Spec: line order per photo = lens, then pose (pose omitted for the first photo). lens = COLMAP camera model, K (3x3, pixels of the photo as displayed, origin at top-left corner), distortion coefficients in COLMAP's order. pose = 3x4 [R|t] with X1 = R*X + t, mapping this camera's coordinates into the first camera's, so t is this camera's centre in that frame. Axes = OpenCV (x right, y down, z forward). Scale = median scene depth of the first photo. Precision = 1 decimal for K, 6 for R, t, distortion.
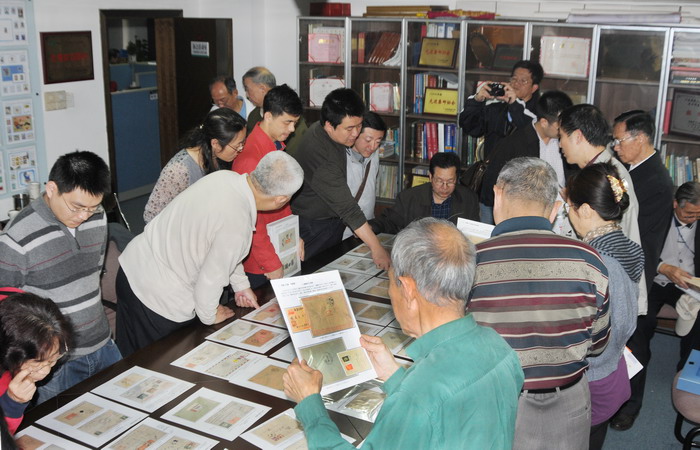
lens RADIAL K [[725.9, 0, 364.1], [0, 725.9, 226.0], [0, 0, 1]] dist [-0.110154, 0.046854]
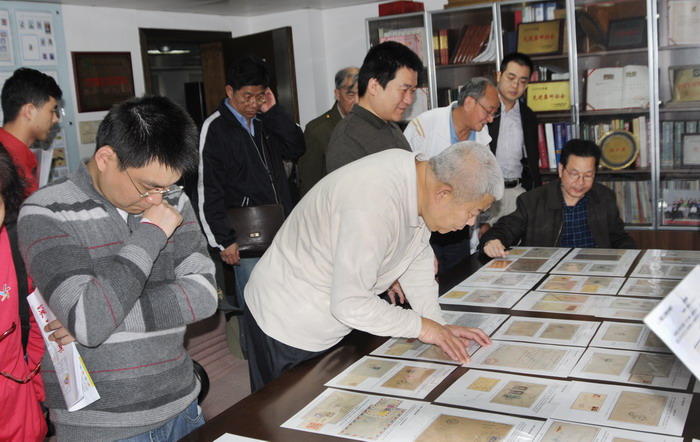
lens RADIAL K [[722.1, 0, 370.1], [0, 722.1, 217.8], [0, 0, 1]] dist [-0.110319, 0.022437]
pose [[0.995195, -0.087985, -0.042953, -0.077948], [0.082605, 0.990030, -0.114089, 0.046710], [0.052563, 0.109993, 0.992542, 0.188853]]
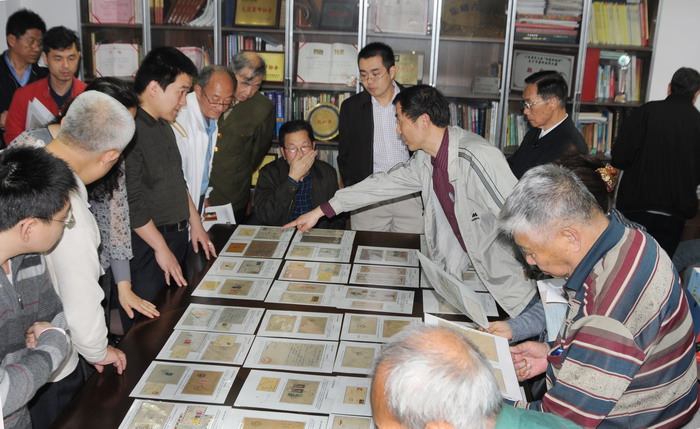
lens RADIAL K [[764.4, 0, 357.4], [0, 764.4, 216.3], [0, 0, 1]] dist [-0.098828, 0.012859]
pose [[0.920358, -0.098407, 0.378493, -0.158649], [0.087776, 0.995110, 0.045284, -0.024558], [-0.381098, -0.008455, 0.924496, 0.109575]]
